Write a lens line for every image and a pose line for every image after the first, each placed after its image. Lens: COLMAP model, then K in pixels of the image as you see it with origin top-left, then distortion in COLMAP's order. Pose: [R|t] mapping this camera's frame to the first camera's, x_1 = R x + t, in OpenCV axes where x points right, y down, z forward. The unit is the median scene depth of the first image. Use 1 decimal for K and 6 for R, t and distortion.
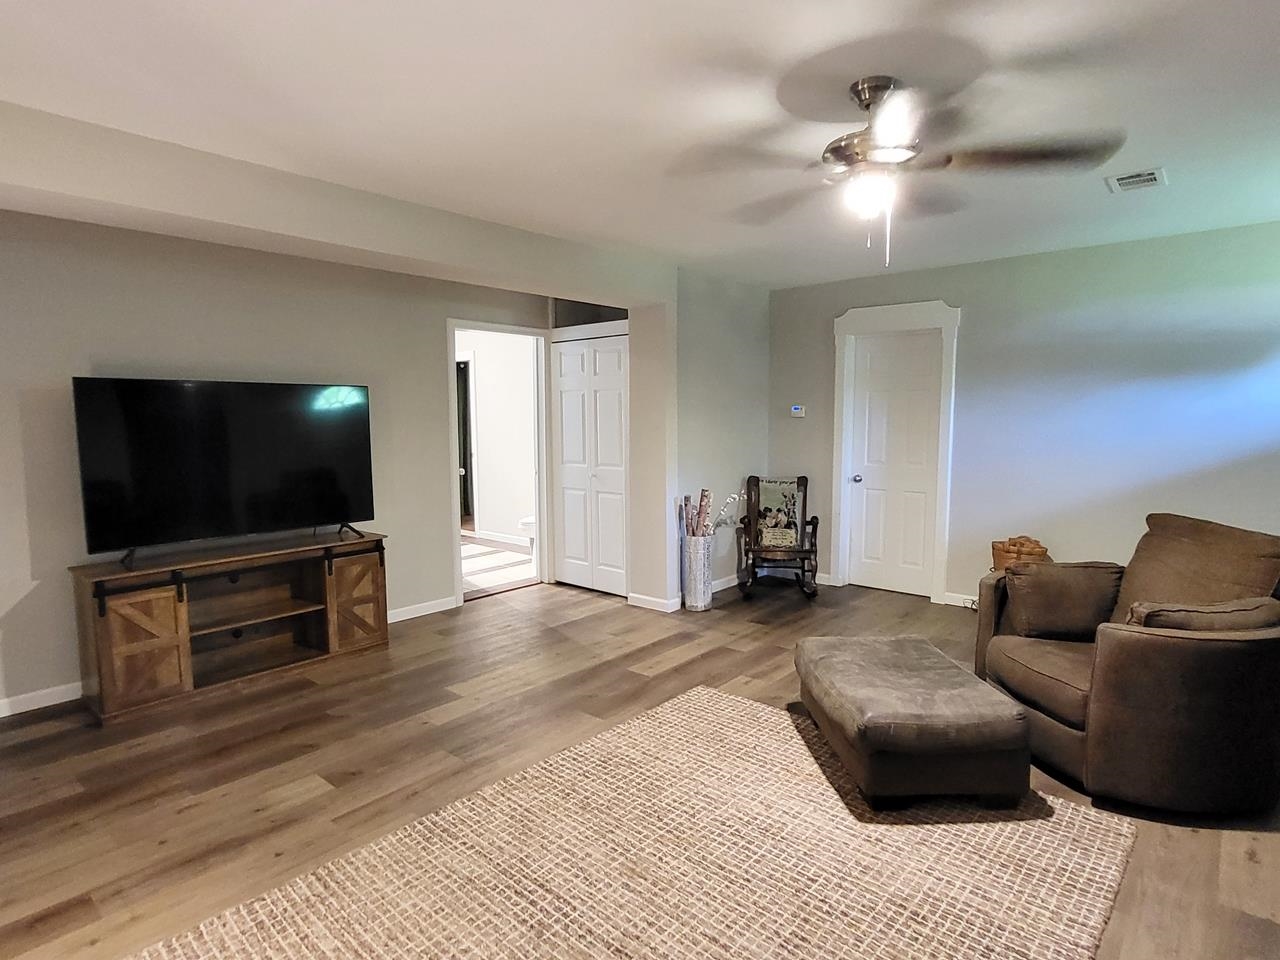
lens RADIAL K [[665.0, 0, 623.6], [0, 665.0, 482.7], [0, 0, 1]] dist [0.002787, 0.001470]
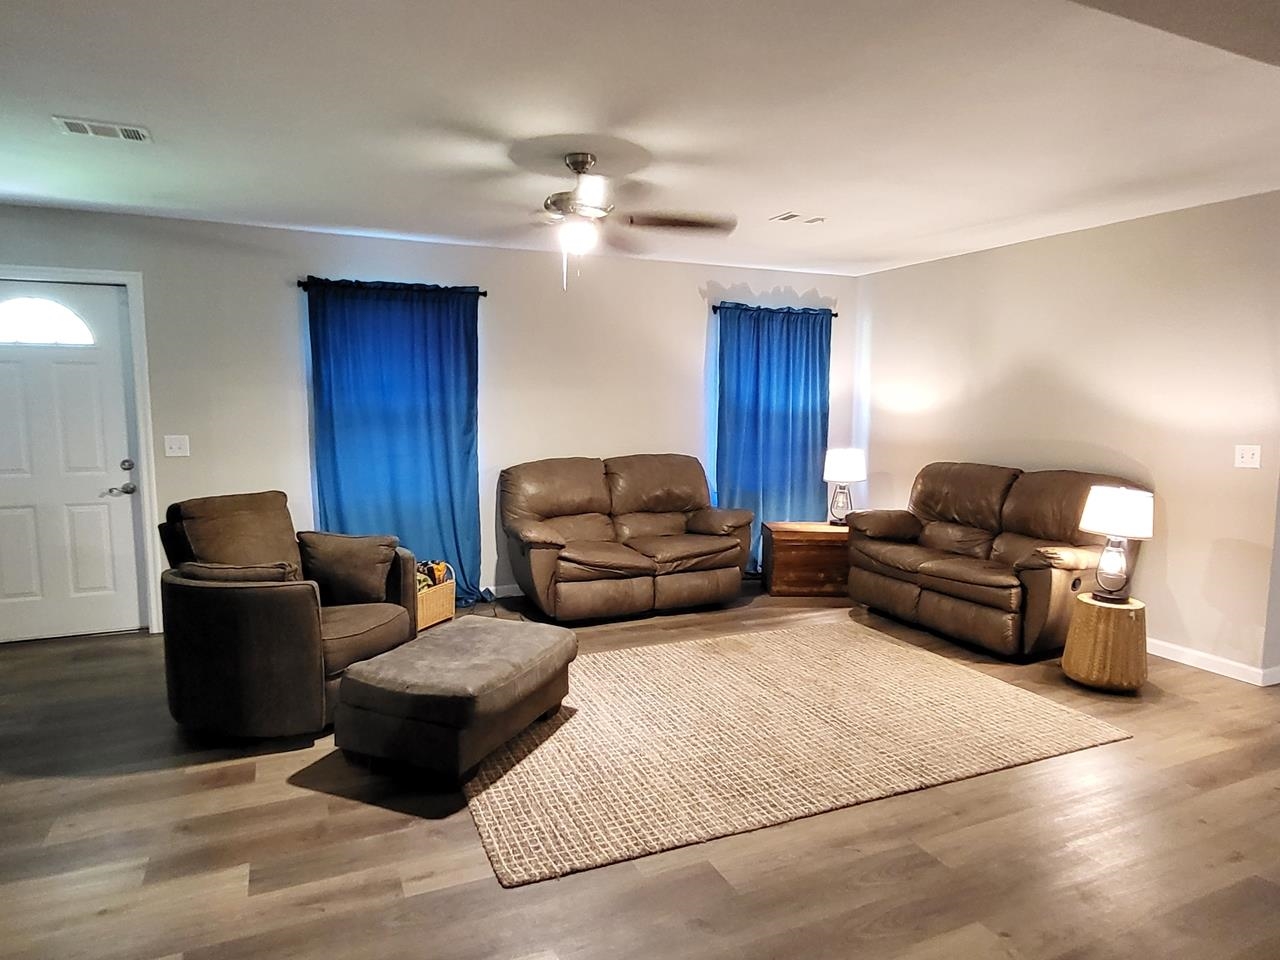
lens RADIAL K [[763.9, 0, 640.0], [0, 763.9, 480.0], [0, 0, 1]] dist [0.005932, 0.000826]
pose [[-0.912524, -0.033540, 0.407647, -0.246435], [0.046234, 0.981787, 0.184274, -0.146014], [-0.406403, 0.187001, -0.894353, 1.523825]]
